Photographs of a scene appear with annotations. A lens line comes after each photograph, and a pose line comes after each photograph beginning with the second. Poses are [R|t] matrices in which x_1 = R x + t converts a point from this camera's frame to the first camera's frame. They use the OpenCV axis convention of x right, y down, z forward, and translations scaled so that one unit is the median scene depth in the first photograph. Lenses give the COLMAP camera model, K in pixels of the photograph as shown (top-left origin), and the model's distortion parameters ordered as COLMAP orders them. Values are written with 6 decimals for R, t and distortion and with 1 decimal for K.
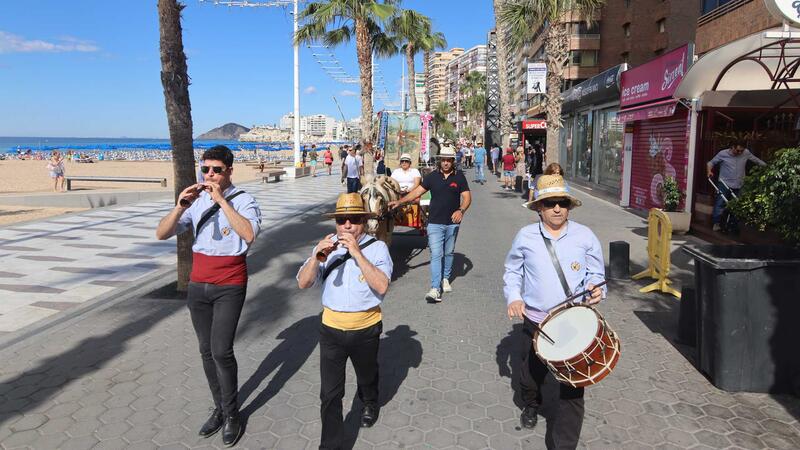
lens RADIAL K [[502.4, 0, 403.1], [0, 502.4, 174.3], [0, 0, 1]] dist [-0.006745, -0.003044]
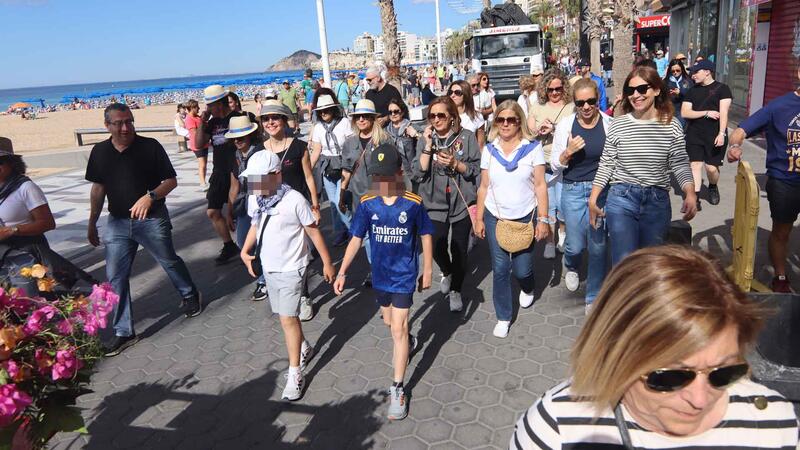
lens RADIAL K [[582.2, 0, 398.2], [0, 582.2, 205.3], [0, 0, 1]] dist [0.000605, -0.010868]
pose [[0.982527, -0.032287, -0.183299, 0.089007], [0.064388, 0.982993, 0.171984, -0.006974], [0.174629, -0.180781, 0.967896, 0.111995]]
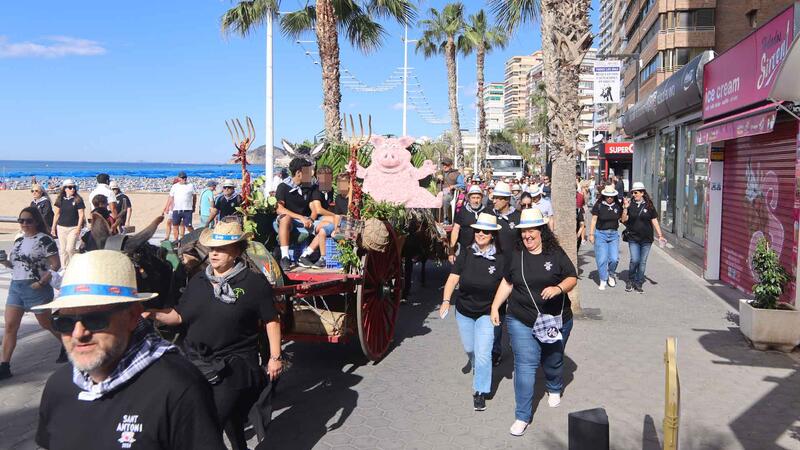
lens RADIAL K [[627.9, 0, 434.7], [0, 627.9, 180.2], [0, 0, 1]] dist [0.006590, 0.000423]
pose [[0.997643, 0.006598, -0.068293, 0.121194], [-0.009731, 0.998910, -0.045648, -0.015832], [0.067918, 0.046205, 0.996620, 0.158010]]
